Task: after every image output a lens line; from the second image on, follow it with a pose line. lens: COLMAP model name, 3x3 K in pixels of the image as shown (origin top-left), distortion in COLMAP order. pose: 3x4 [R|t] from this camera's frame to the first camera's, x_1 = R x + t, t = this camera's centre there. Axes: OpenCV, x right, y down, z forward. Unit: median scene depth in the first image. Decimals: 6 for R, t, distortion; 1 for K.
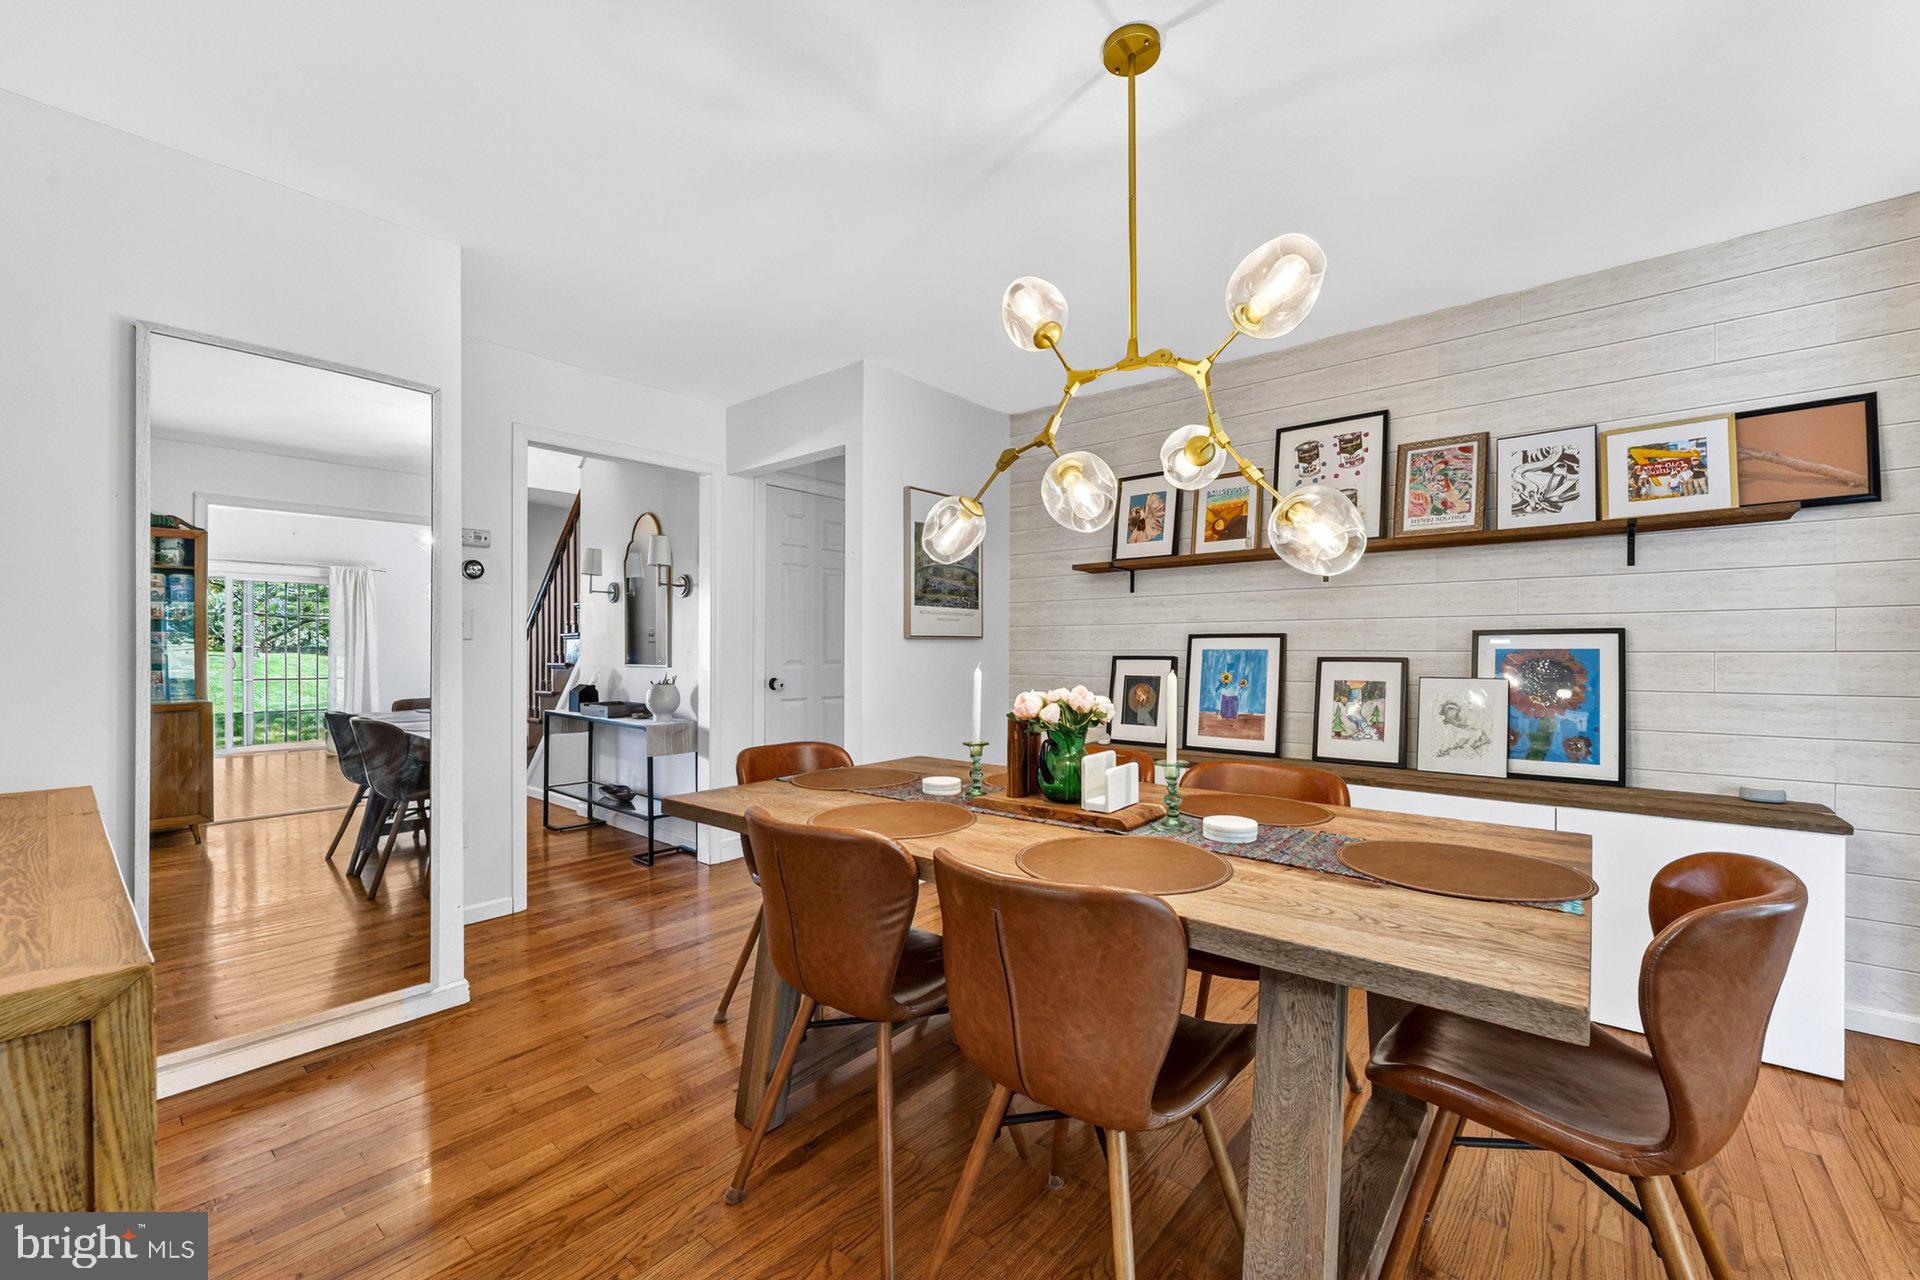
lens RADIAL K [[769.3, 0, 959.5], [0, 769.3, 652.6], [0, 0, 1]] dist [-0.001096, -0.000241]
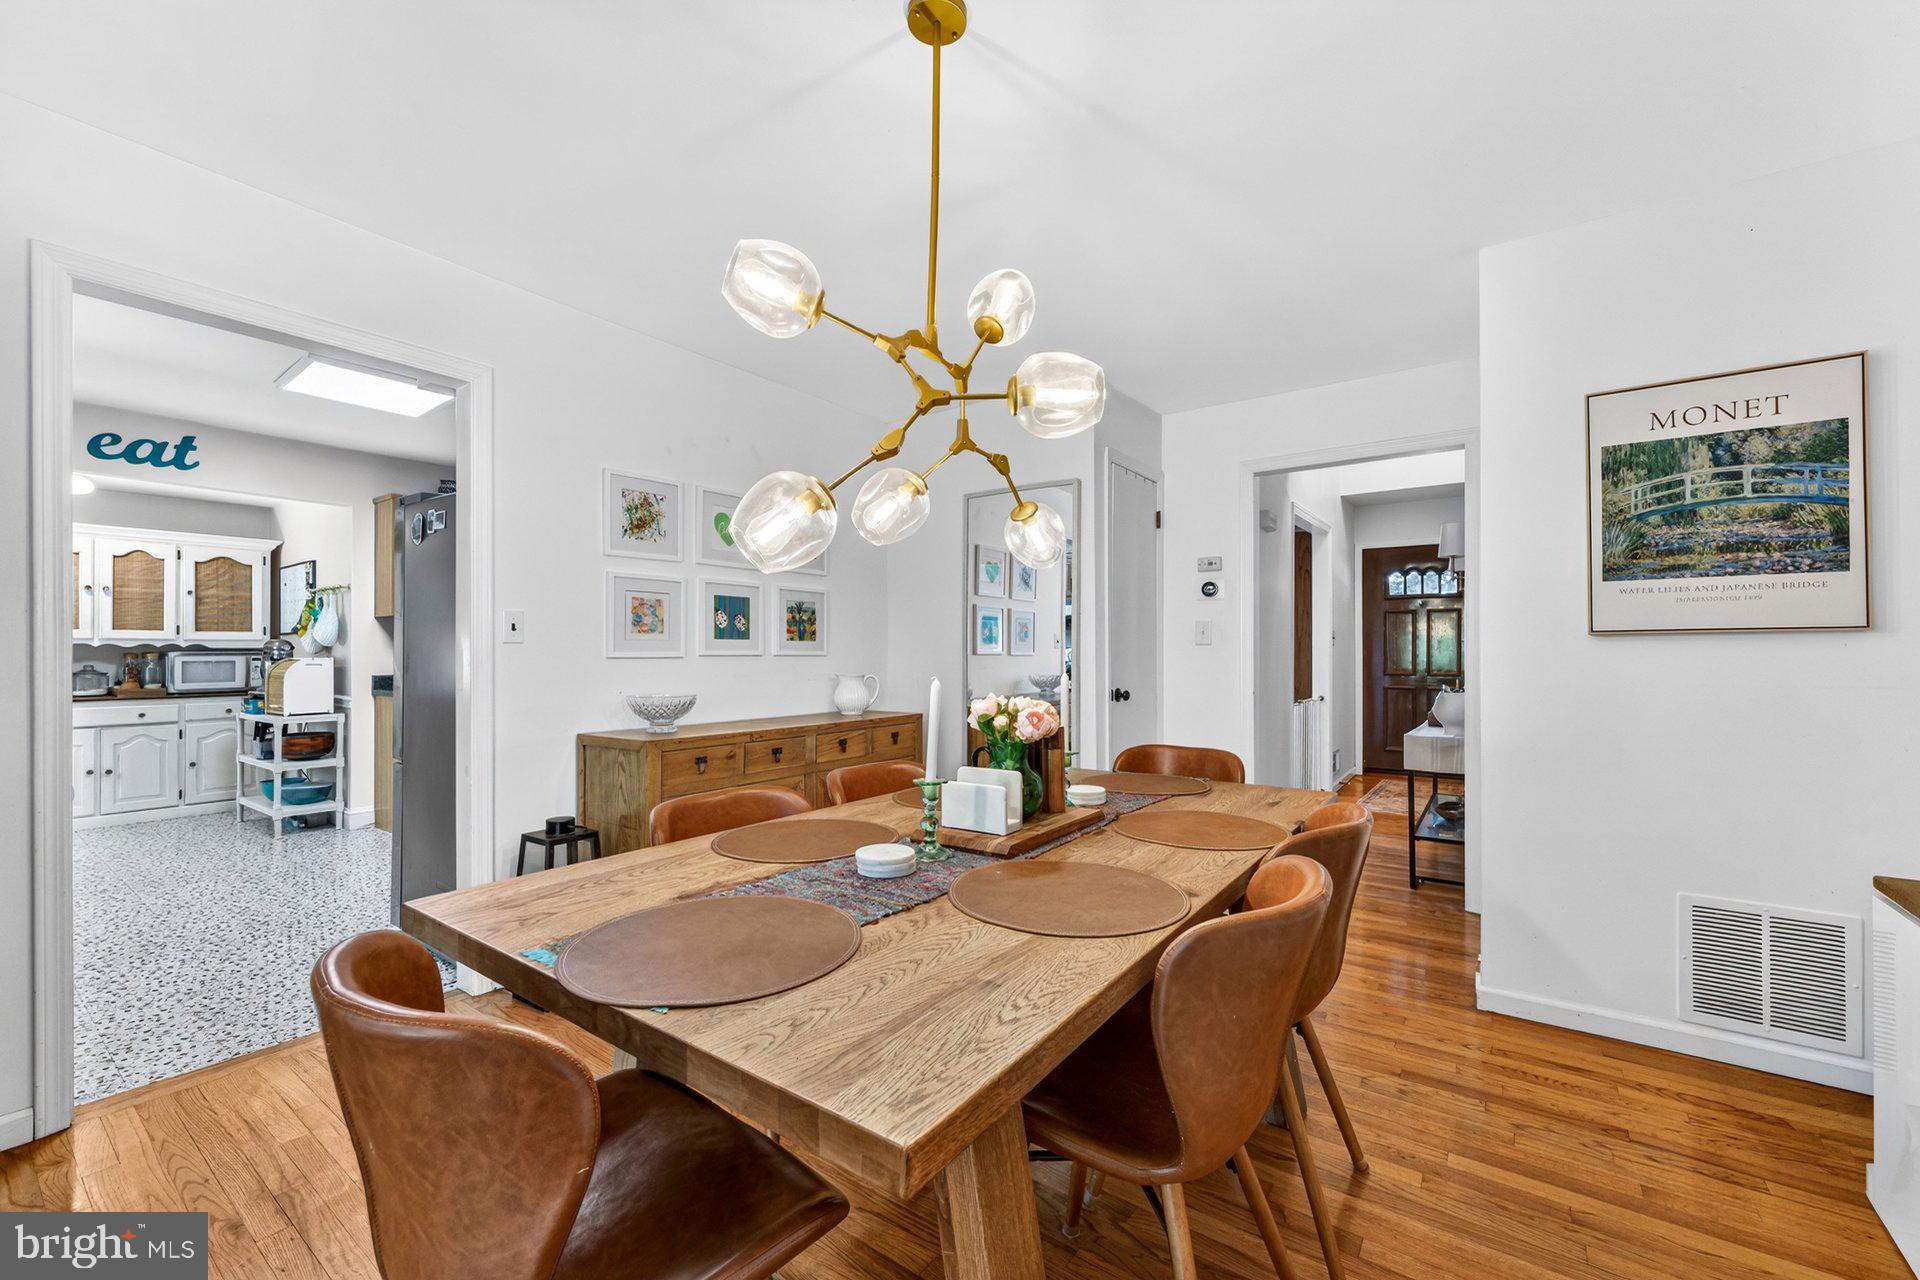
lens RADIAL K [[769.3, 0, 959.5], [0, 769.3, 652.6], [0, 0, 1]] dist [-0.001096, -0.000241]
pose [[0.069196, 0.000938, -0.997603, 1.160772], [-0.000852, 0.999999, 0.000881, -0.008674], [0.997603, 0.000789, 0.069196, 0.963387]]
